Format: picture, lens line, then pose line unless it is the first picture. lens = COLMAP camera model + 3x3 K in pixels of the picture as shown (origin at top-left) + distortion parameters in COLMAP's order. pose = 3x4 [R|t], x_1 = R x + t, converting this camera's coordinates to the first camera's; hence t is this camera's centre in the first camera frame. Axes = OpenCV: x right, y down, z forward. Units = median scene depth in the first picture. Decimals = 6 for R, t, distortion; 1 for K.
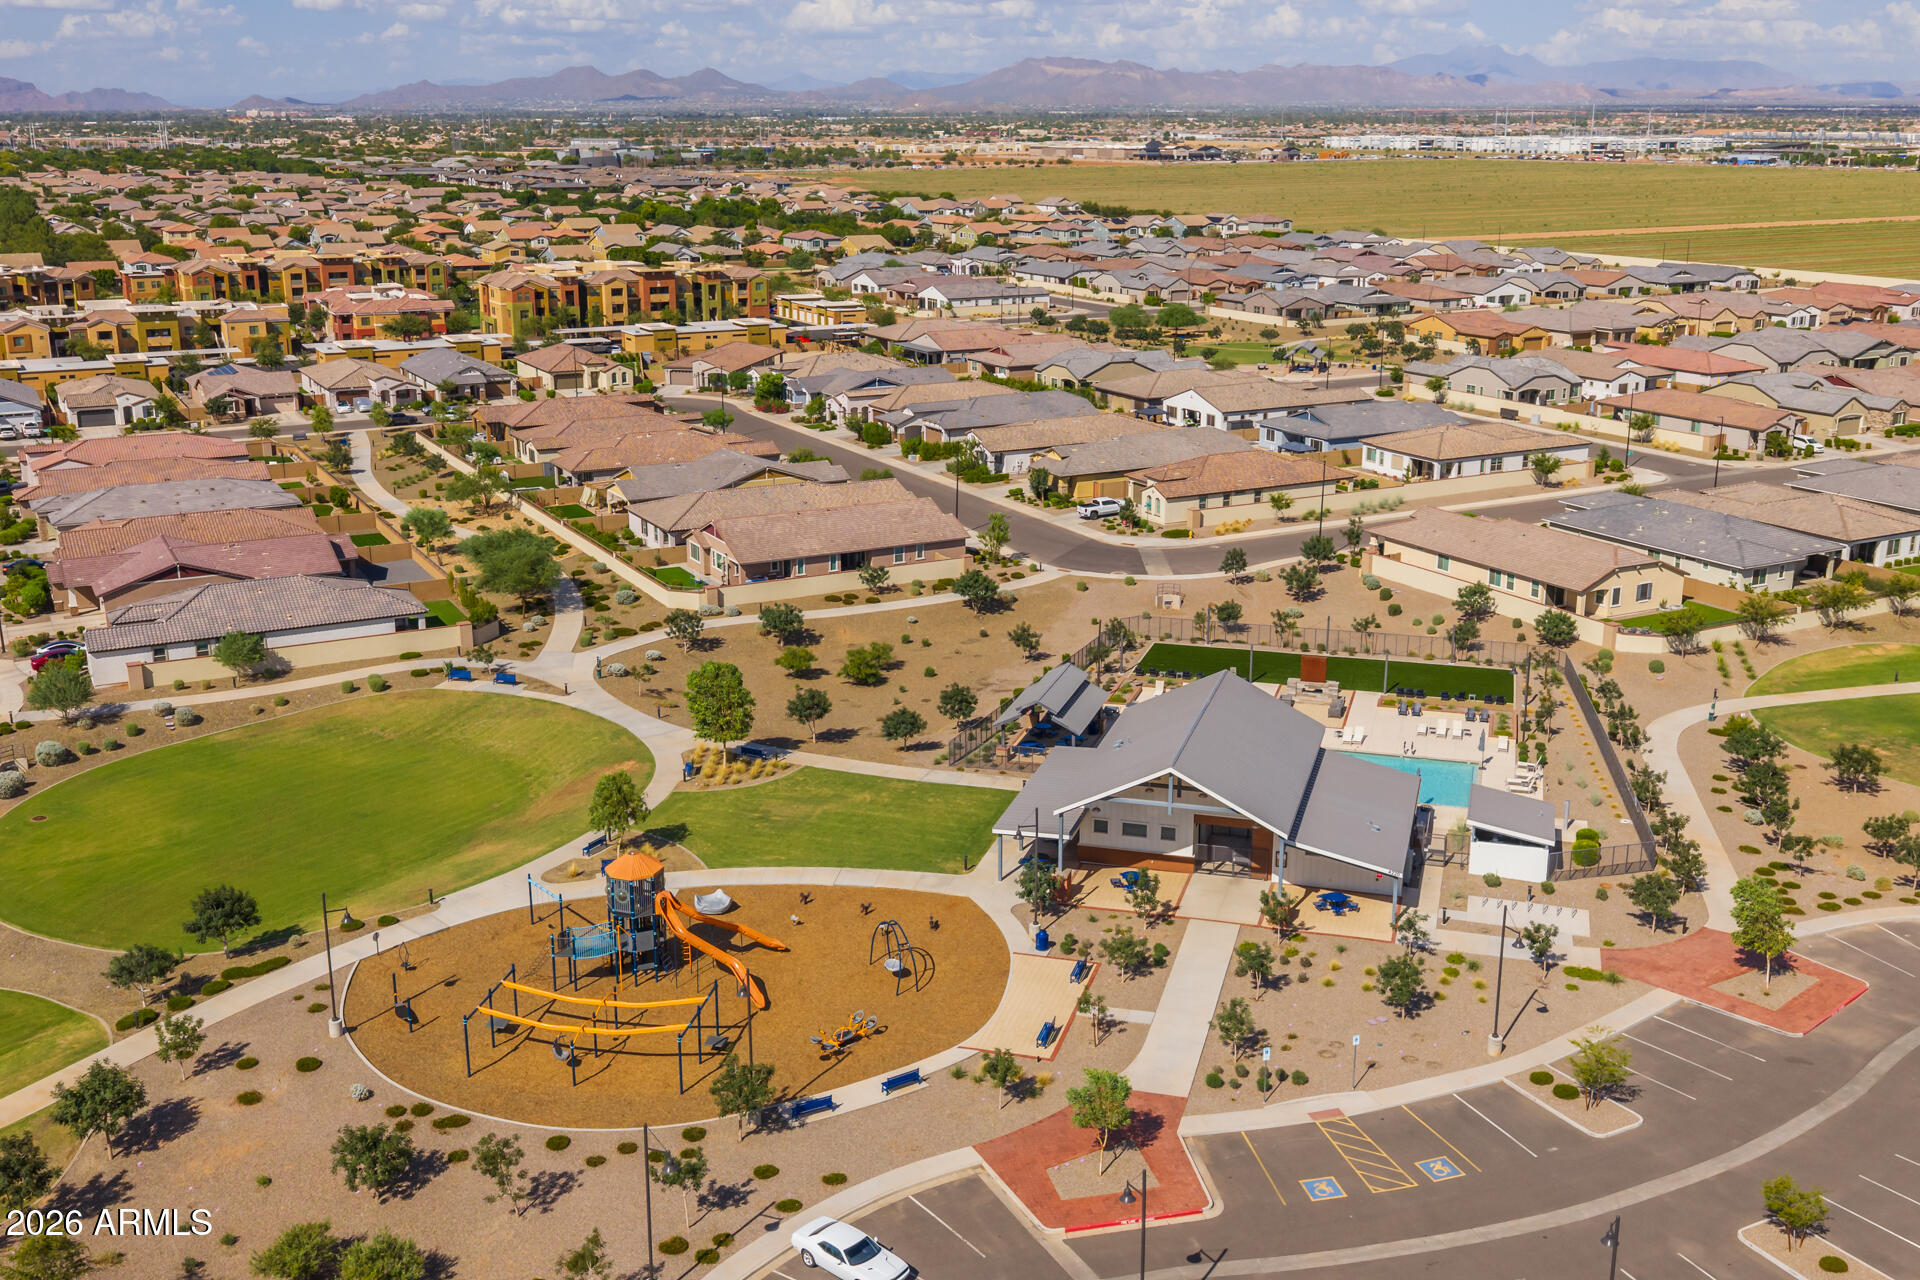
lens RADIAL K [[1836.4, 0, 960.0], [0, 1836.4, 640.0], [0, 0, 1]] dist [0.011337, -0.005670]
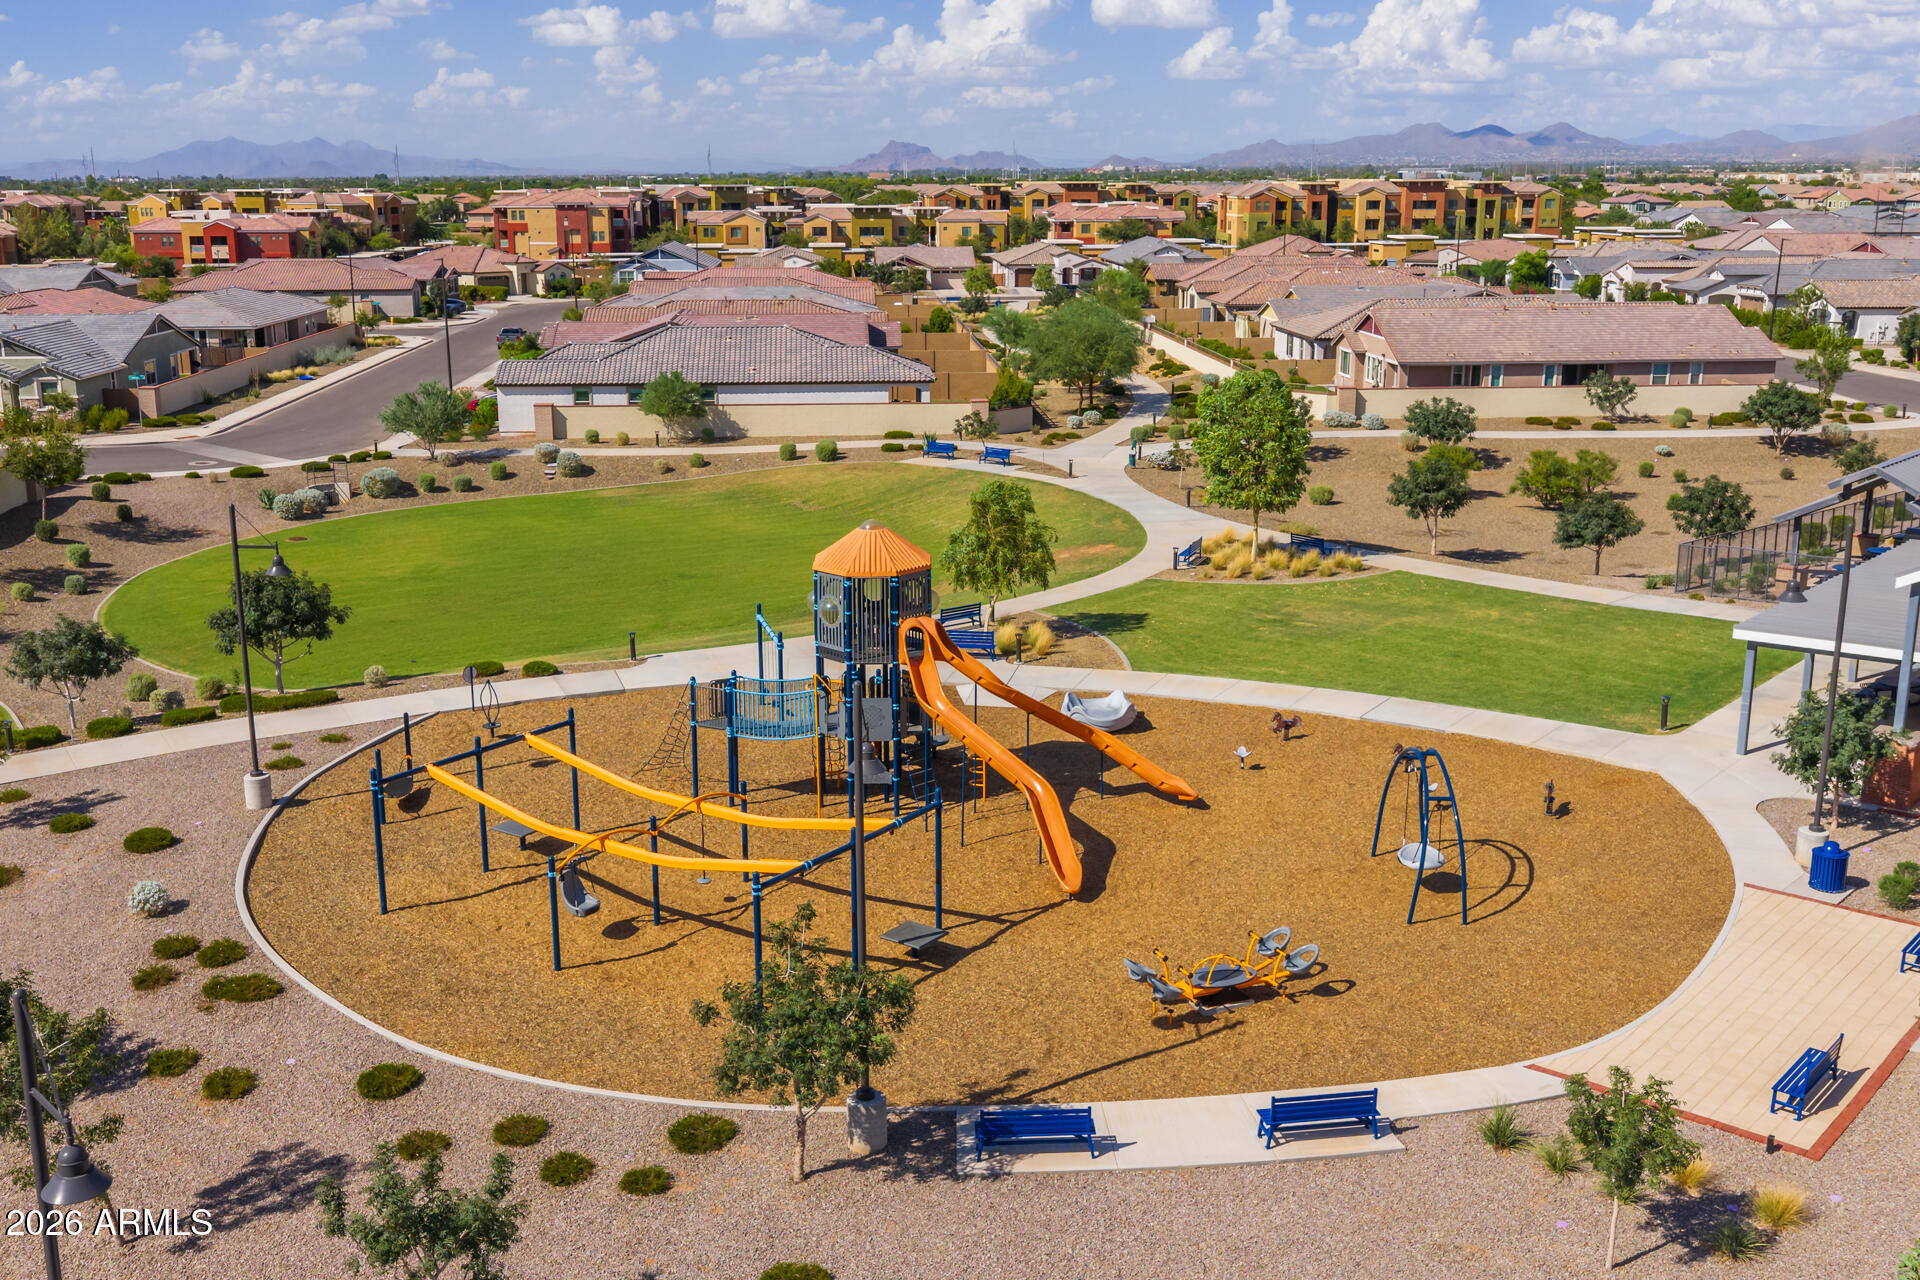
lens RADIAL K [[1836.4, 0, 960.0], [0, 1836.4, 640.0], [0, 0, 1]] dist [0.011337, -0.005670]
pose [[0.906053, 0.097643, -0.411744, 0.020189], [-0.111521, 0.993714, -0.009750, 0.083684], [0.408204, 0.054752, 0.911247, 0.337348]]
